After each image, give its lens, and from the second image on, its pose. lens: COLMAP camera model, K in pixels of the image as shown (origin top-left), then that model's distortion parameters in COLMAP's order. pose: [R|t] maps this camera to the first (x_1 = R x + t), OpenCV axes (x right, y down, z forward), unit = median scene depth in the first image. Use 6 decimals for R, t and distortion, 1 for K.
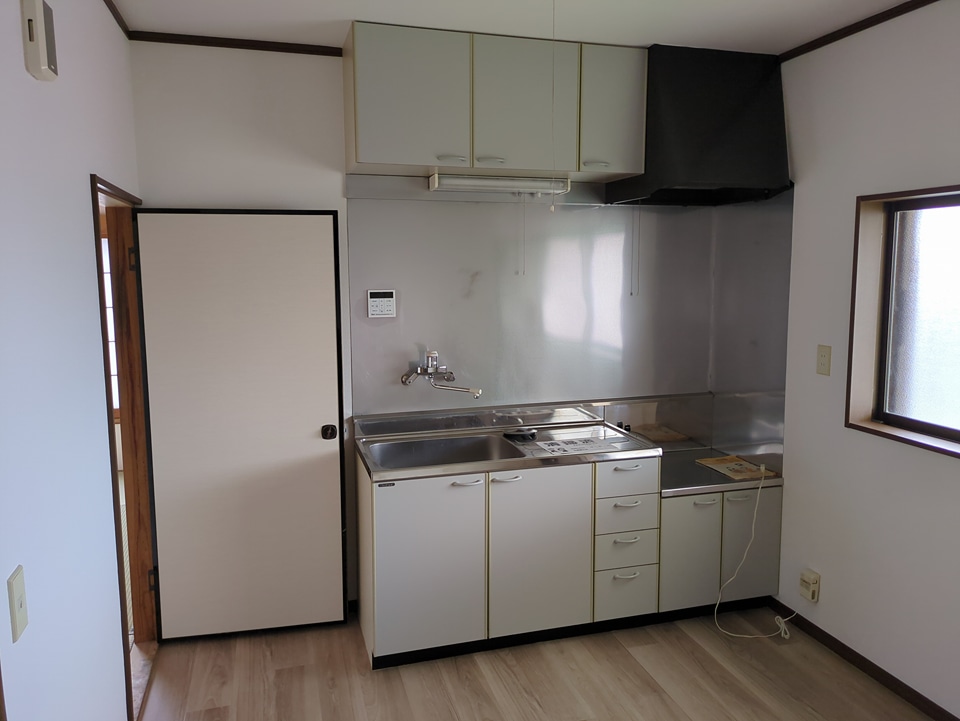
lens RADIAL K [[720.0, 0, 479.6], [0, 720.0, 359.8], [0, 0, 1]] dist [0.028067, -0.022575]
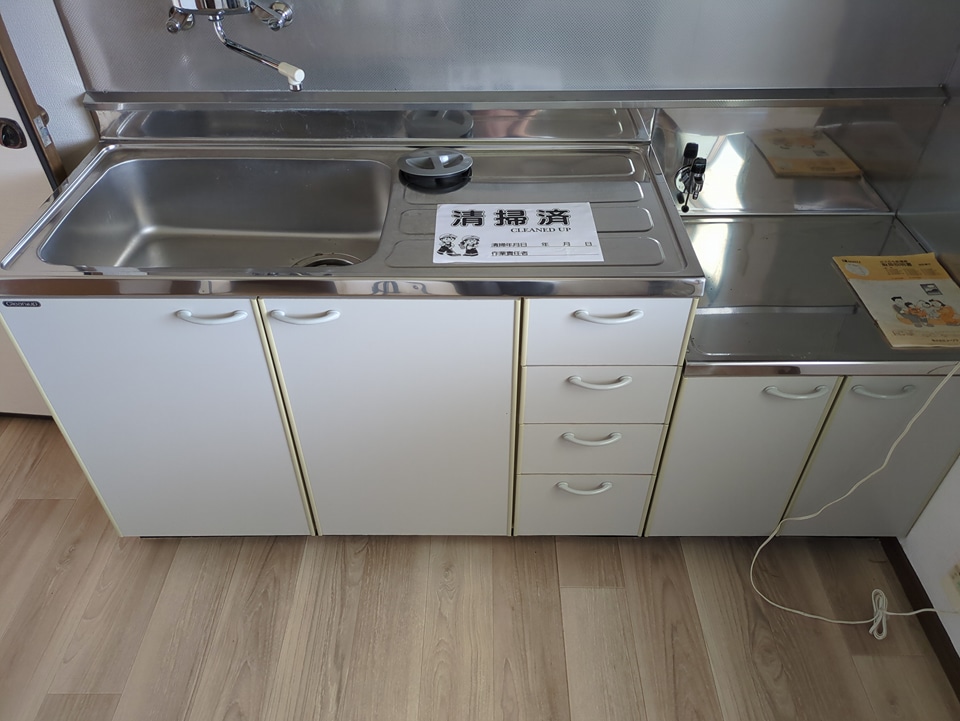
lens RADIAL K [[720.0, 0, 483.2], [0, 720.0, 377.1], [0, 0, 1]] dist [0.028067, -0.022575]
pose [[0.957016, 0.197602, -0.212306, 0.238386], [-0.042019, 0.818739, 0.572626, -0.059663], [0.286976, -0.539091, 0.791849, 0.639634]]
